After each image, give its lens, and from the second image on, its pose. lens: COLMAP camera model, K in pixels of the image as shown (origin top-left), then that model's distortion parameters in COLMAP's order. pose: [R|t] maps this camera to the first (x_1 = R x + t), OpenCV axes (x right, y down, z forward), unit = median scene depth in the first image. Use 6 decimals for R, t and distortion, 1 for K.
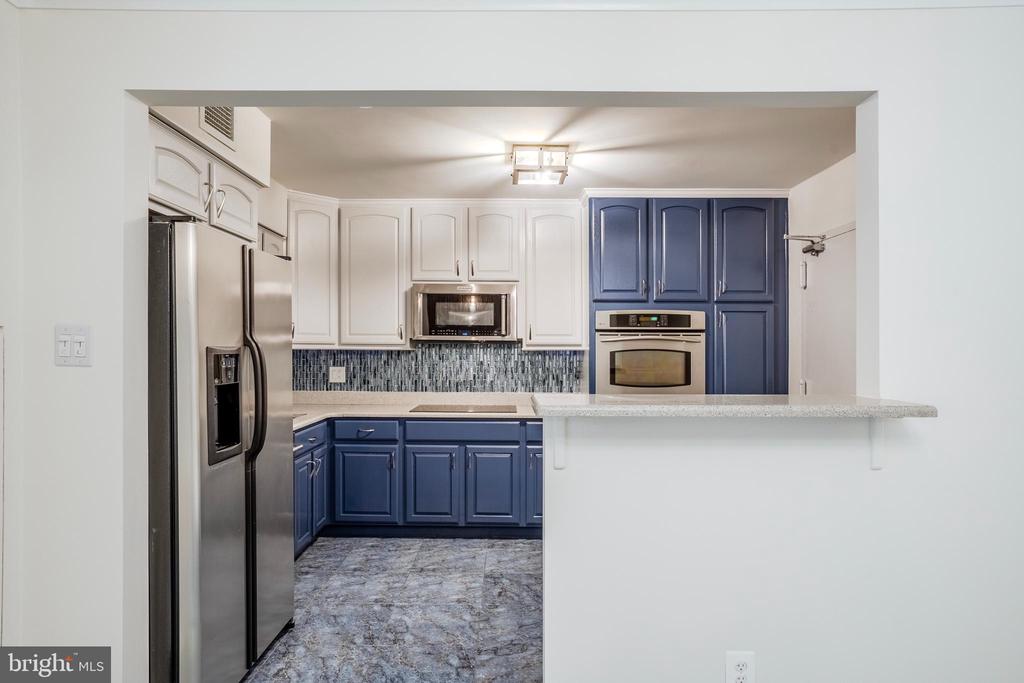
lens RADIAL K [[616.2, 0, 512.8], [0, 616.2, 348.3], [0, 0, 1]] dist [-0.024197, 0.000313]
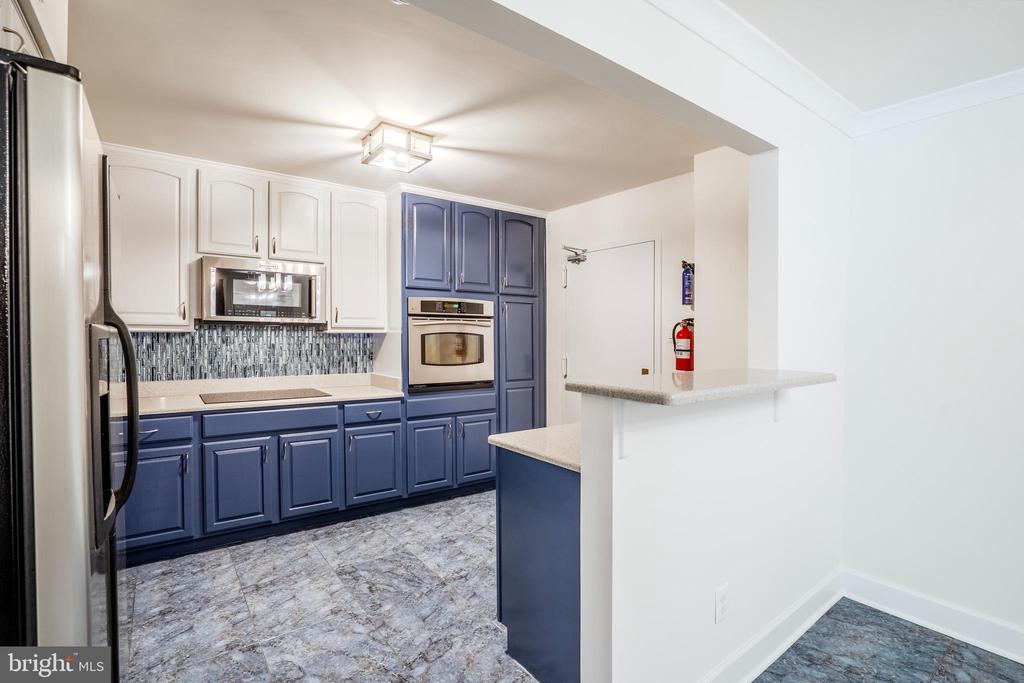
lens RADIAL K [[476.1, 0, 532.9], [0, 476.1, 328.8], [0, 0, 1]] dist [-0.046550, 0.014741]
pose [[0.797631, 0.008840, 0.603082, -0.195156], [-0.004958, 0.999955, -0.008101, 0.001226], [-0.603126, 0.003472, 0.797638, 0.202057]]
